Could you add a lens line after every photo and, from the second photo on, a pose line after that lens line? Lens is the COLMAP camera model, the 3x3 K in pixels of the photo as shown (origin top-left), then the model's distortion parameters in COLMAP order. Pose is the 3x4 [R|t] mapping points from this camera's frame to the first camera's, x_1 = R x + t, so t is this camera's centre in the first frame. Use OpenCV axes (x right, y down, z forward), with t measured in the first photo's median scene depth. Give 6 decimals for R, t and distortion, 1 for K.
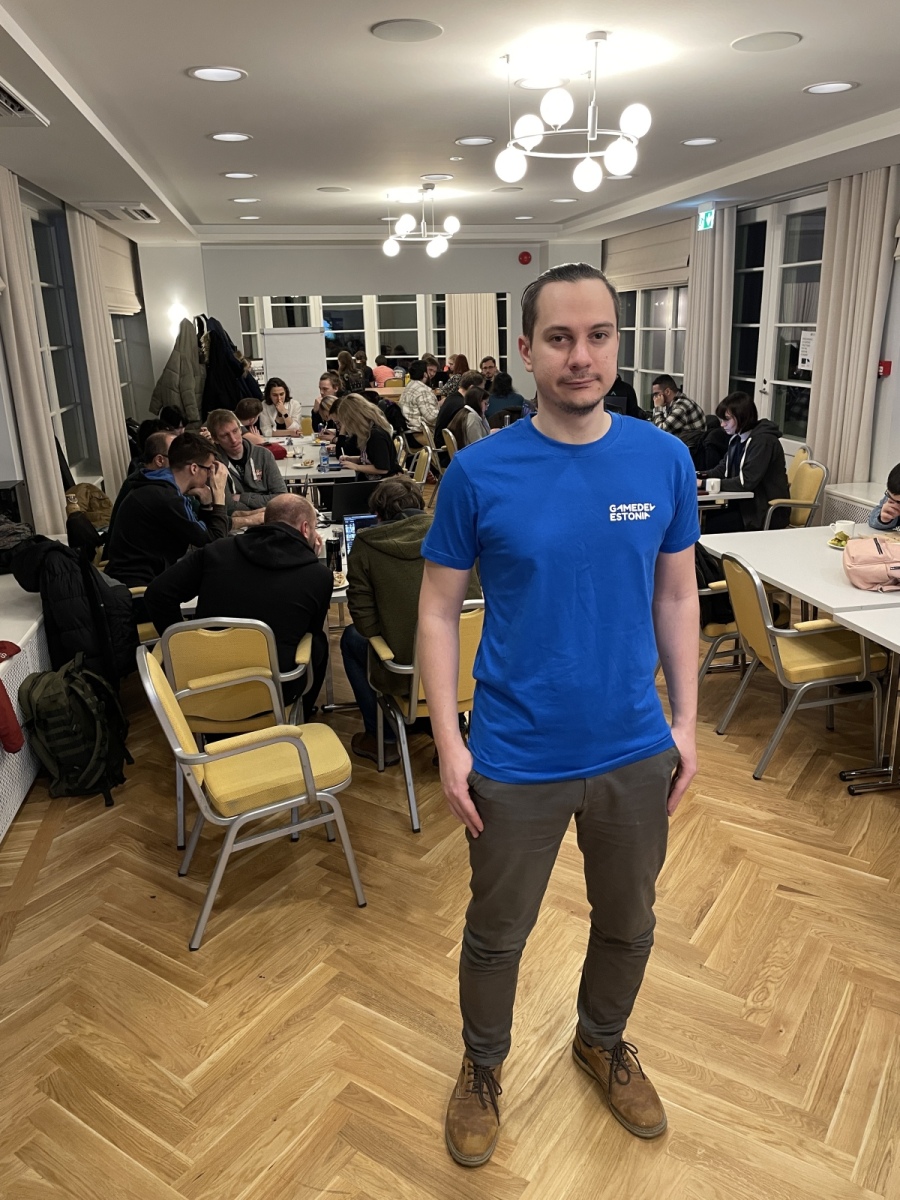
lens RADIAL K [[912.4, 0, 459.3], [0, 912.4, 591.8], [0, 0, 1]] dist [0.074887, -0.093443]
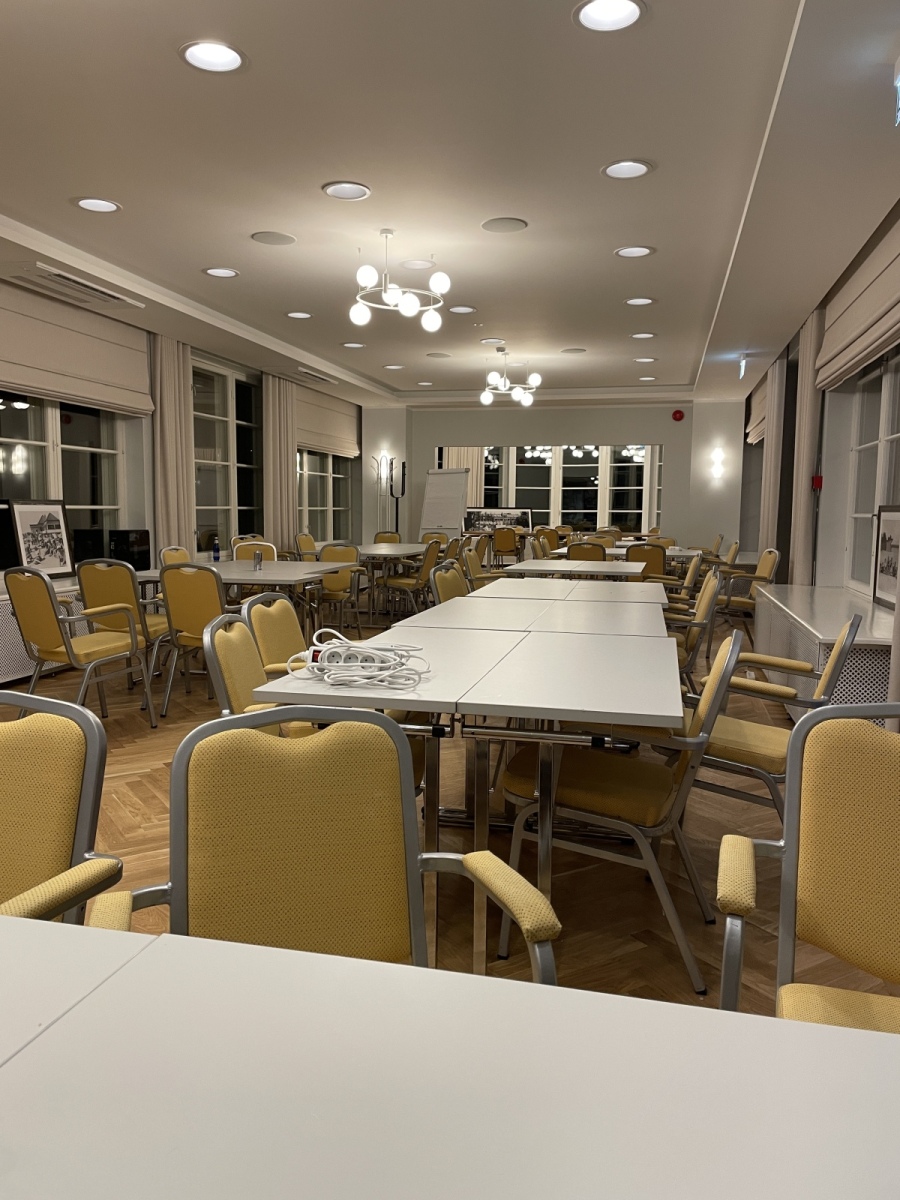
lens RADIAL K [[912.4, 0, 440.3], [0, 912.4, 594.1], [0, 0, 1]] dist [0.074887, -0.093443]
pose [[0.912149, 0.070855, -0.403687, 0.829246], [-0.146565, 0.976204, -0.159827, 0.216823], [0.382757, 0.204953, 0.900828, -0.232997]]
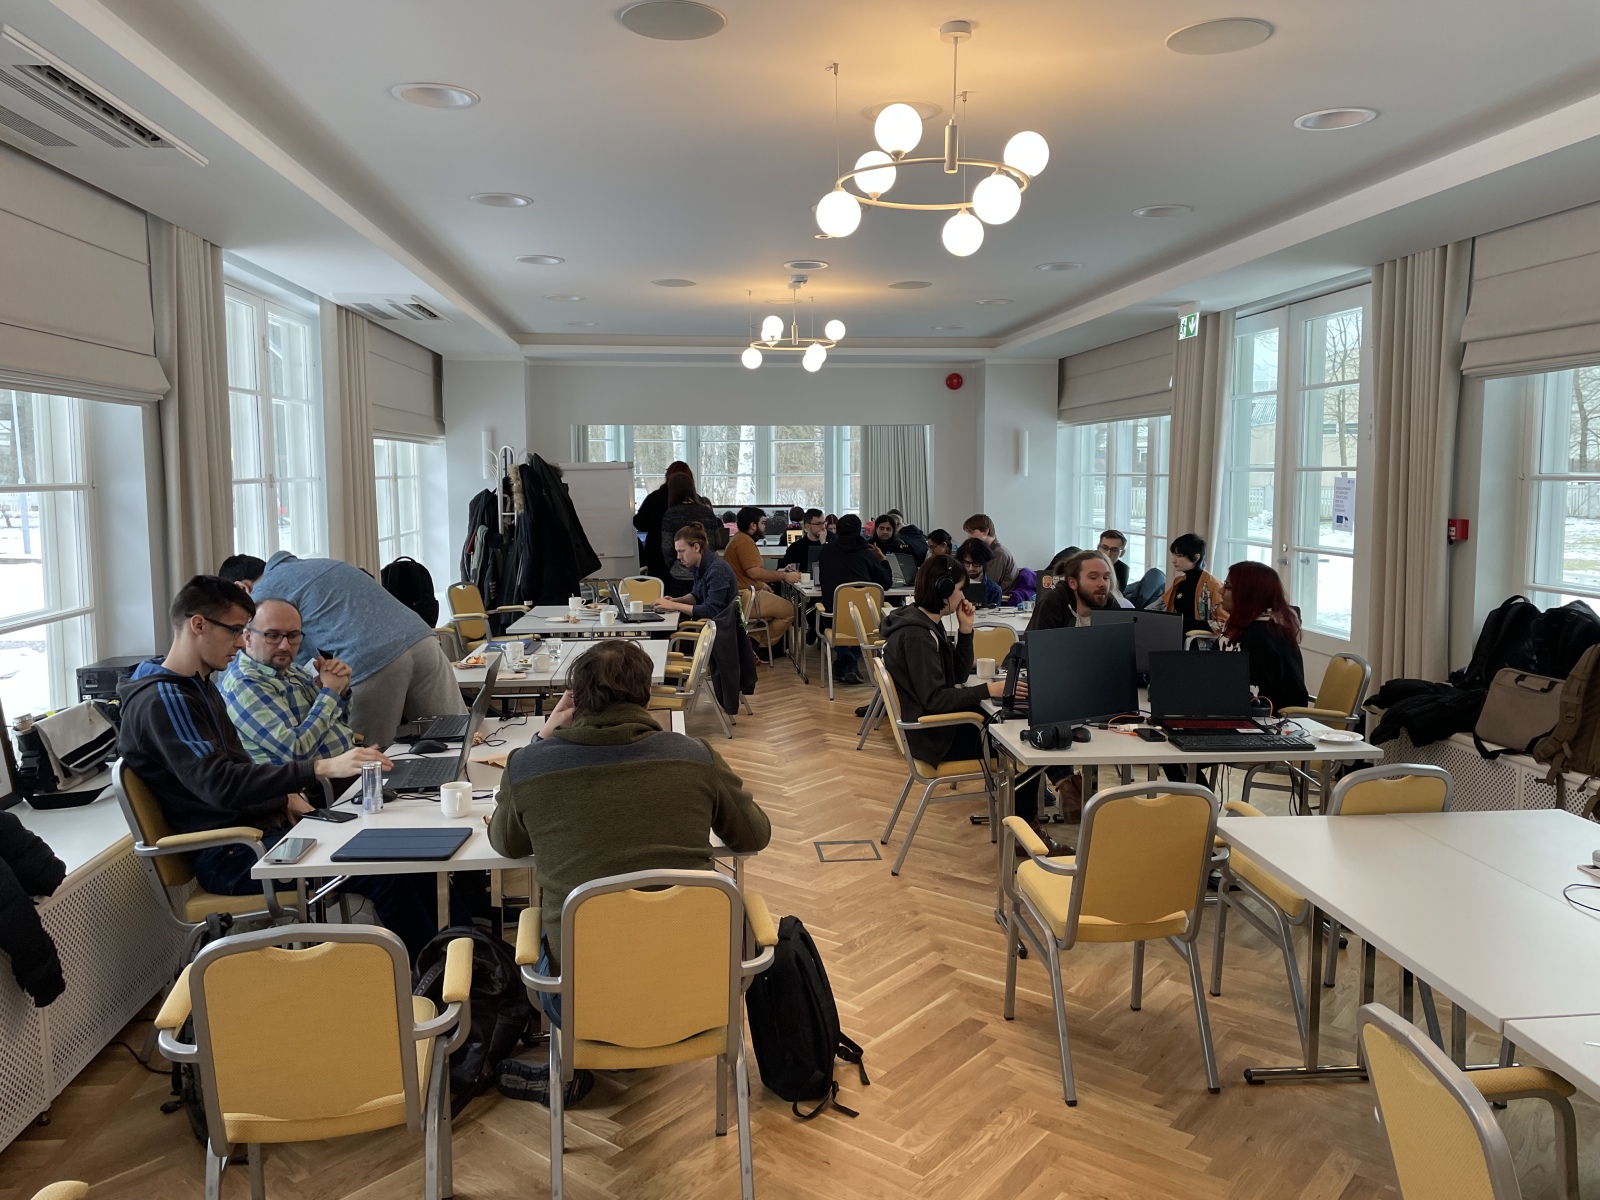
lens RADIAL K [[1216.6, 0, 804.0], [0, 1216.6, 584.4], [0, 0, 1]] dist [0.074887, -0.093443]
pose [[0.996094, 0.025997, -0.084385, 0.113284], [-0.041819, 0.980591, -0.191550, -0.024815], [0.077767, 0.194331, 0.977849, 0.176958]]
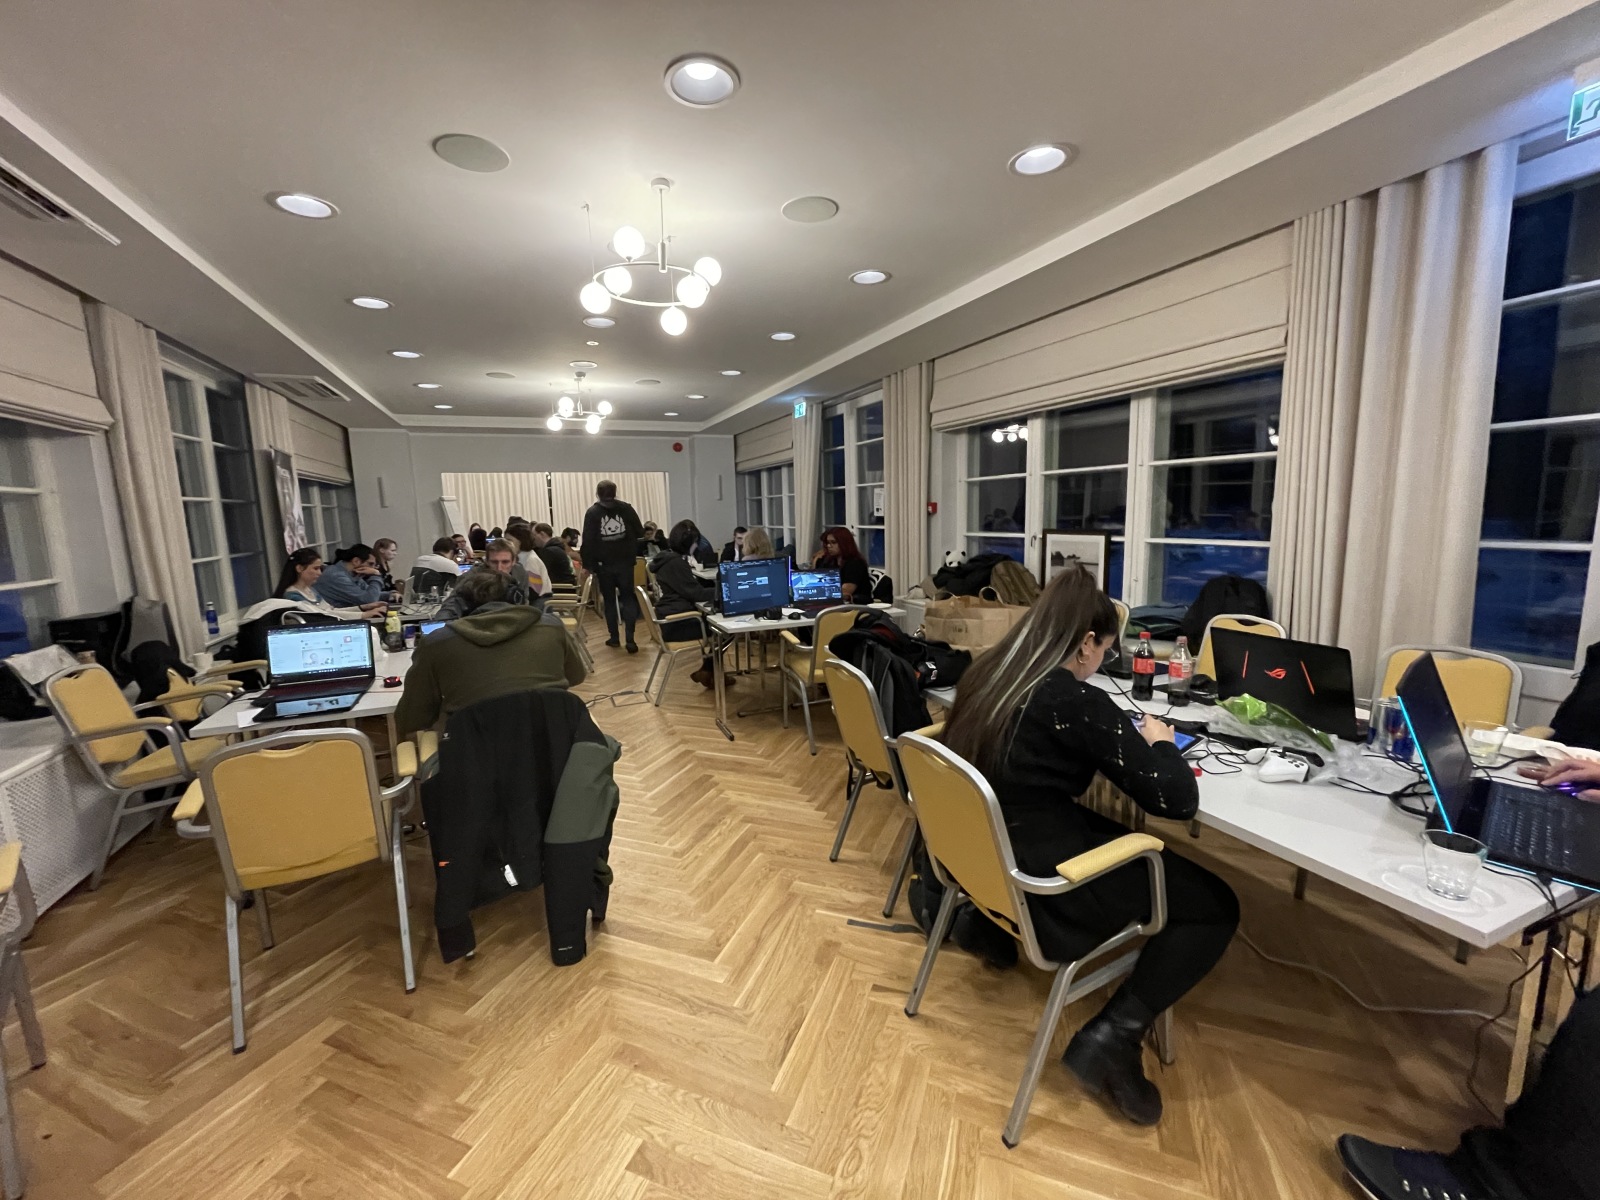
lens RADIAL K [[650.0, 0, 798.7], [0, 650.0, 600.3], [0, 0, 1]] dist [-0.001411, -0.000103]
pose [[0.977519, -0.033673, 0.208142, 0.119415], [0.065352, 0.986938, -0.147253, 0.023372], [-0.200465, 0.157545, 0.966951, 0.258121]]
